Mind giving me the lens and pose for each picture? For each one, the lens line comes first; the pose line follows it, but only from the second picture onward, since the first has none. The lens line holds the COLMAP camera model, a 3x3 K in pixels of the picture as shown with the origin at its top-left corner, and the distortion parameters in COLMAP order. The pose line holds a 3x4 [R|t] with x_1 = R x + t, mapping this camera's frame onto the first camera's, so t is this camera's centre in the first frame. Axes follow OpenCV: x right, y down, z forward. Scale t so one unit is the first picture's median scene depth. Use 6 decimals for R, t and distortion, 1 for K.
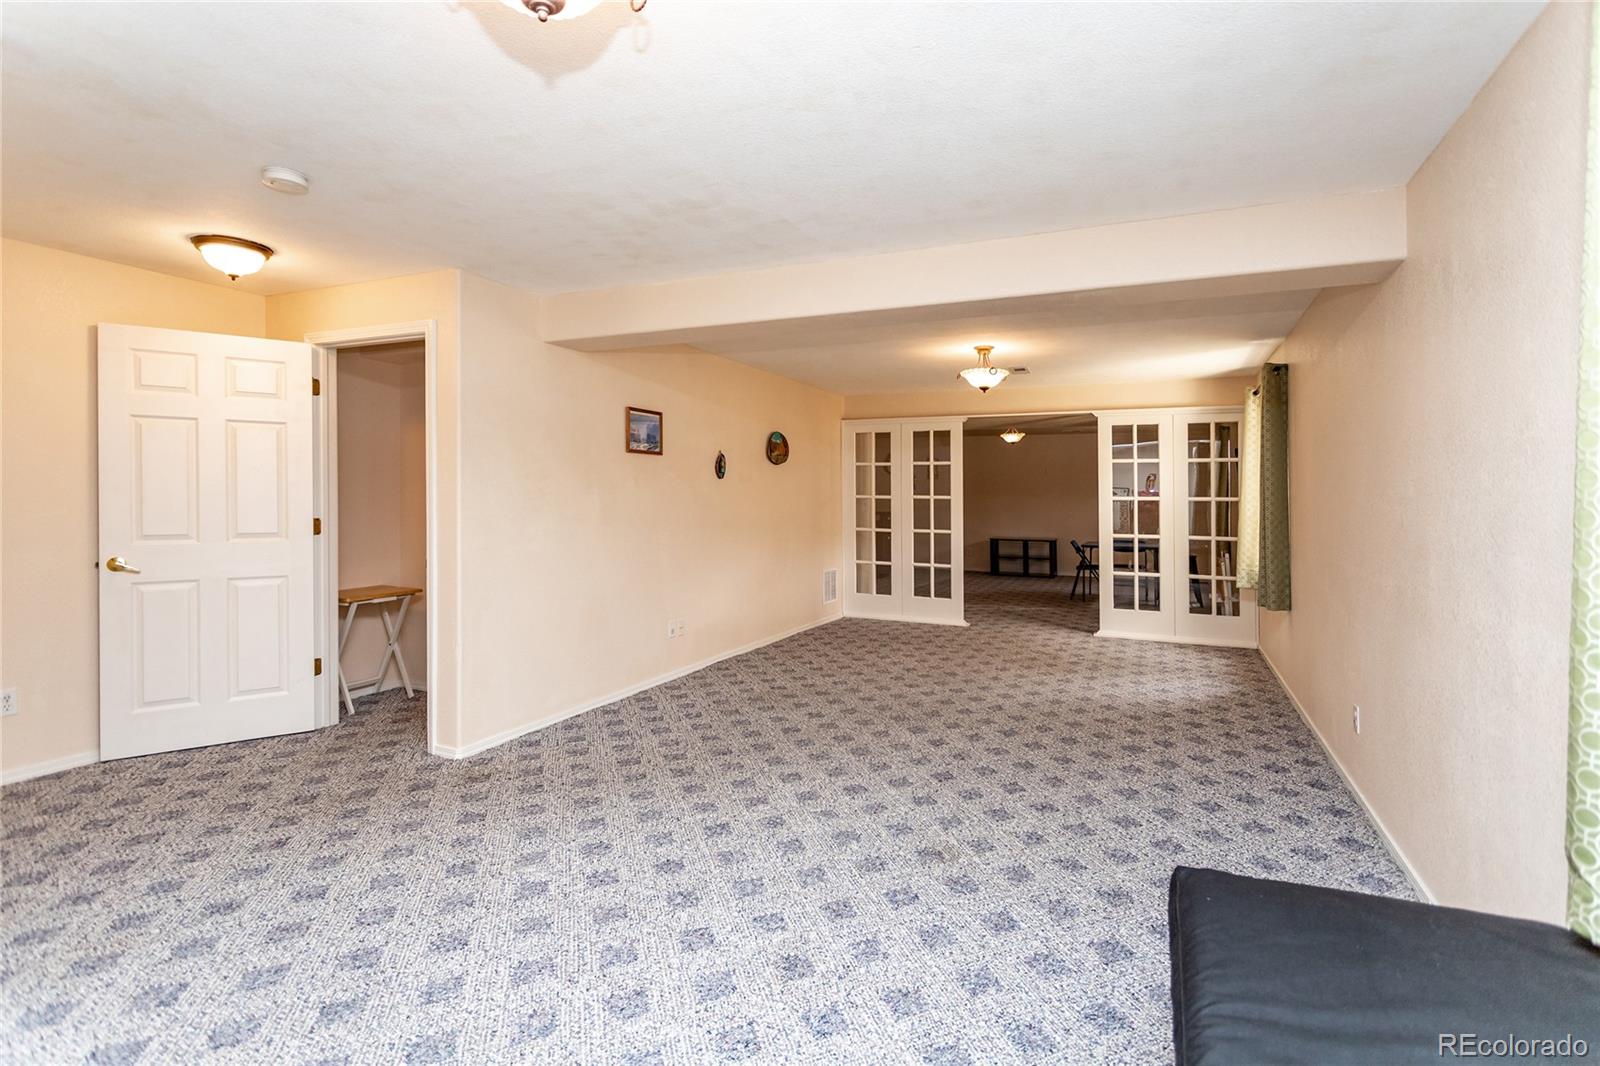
lens RADIAL K [[762.9, 0, 808.3], [0, 762.9, 459.6], [0, 0, 1]] dist [0.001474, 0.000818]
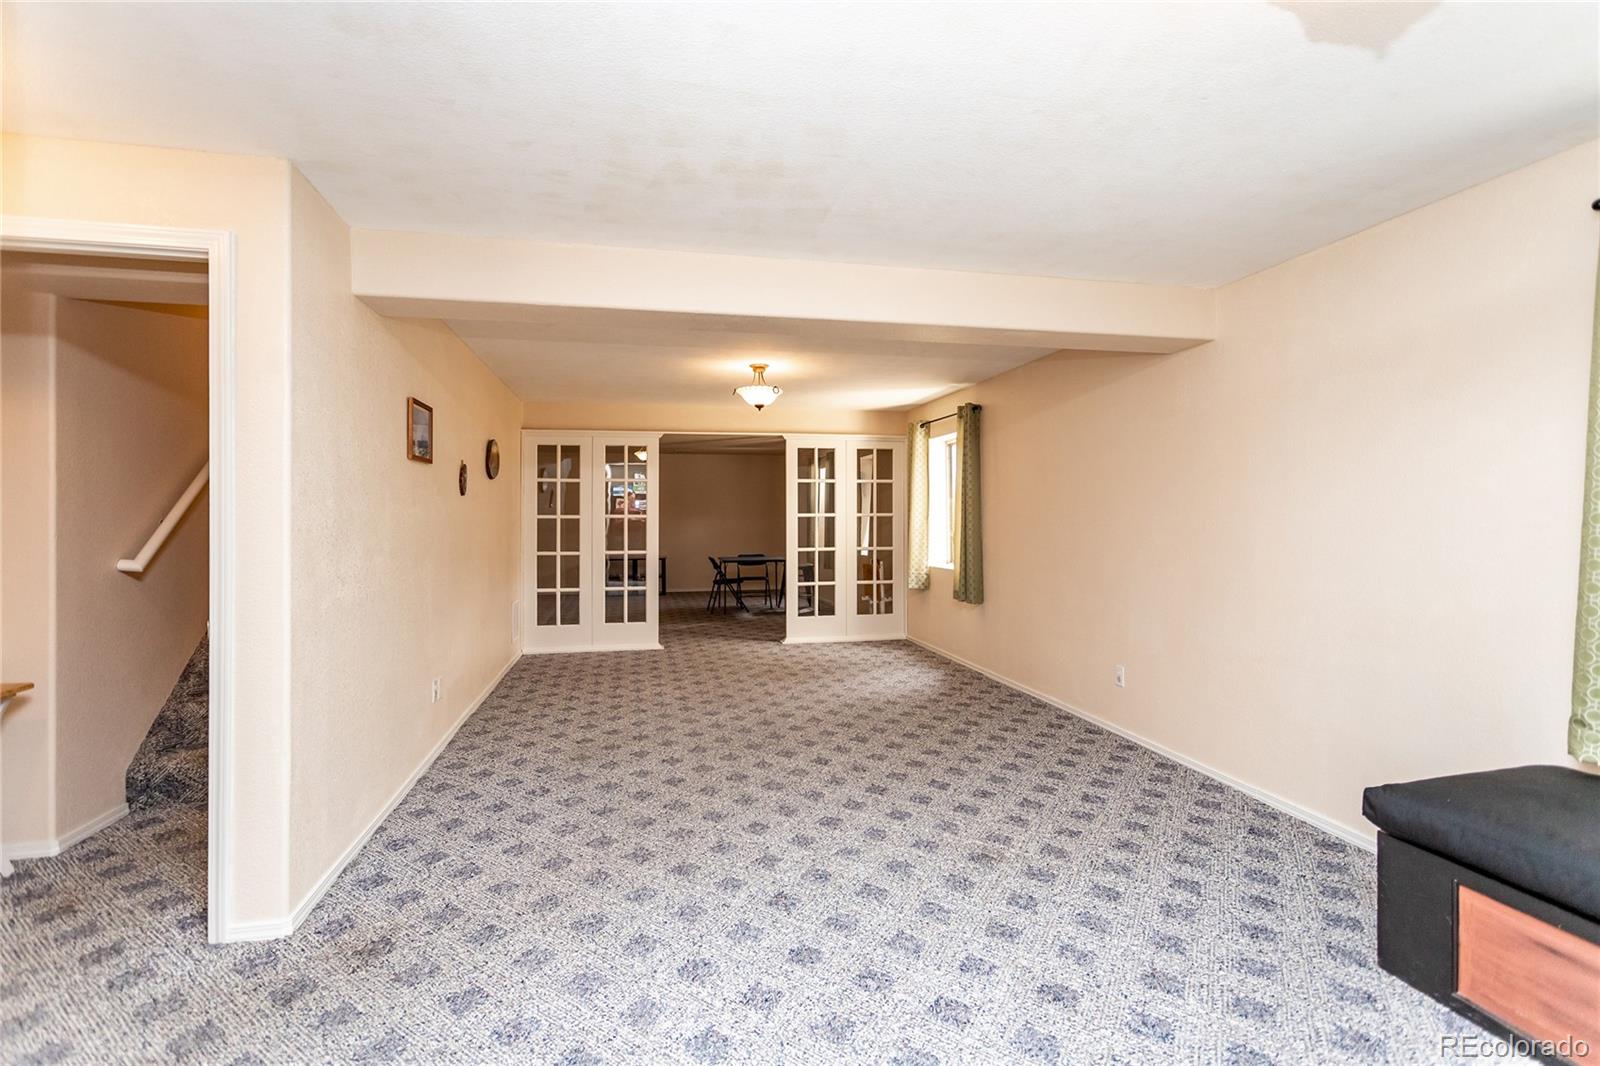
lens RADIAL K [[770.7, 0, 798.3], [0, 770.7, 478.1], [0, 0, 1]] dist [0.000201, 0.003806]
pose [[0.804088, 0.017429, 0.594255, -0.355212], [-0.016879, 0.999837, -0.006486, 0.007409], [-0.594271, -0.004815, 0.804251, 0.165371]]
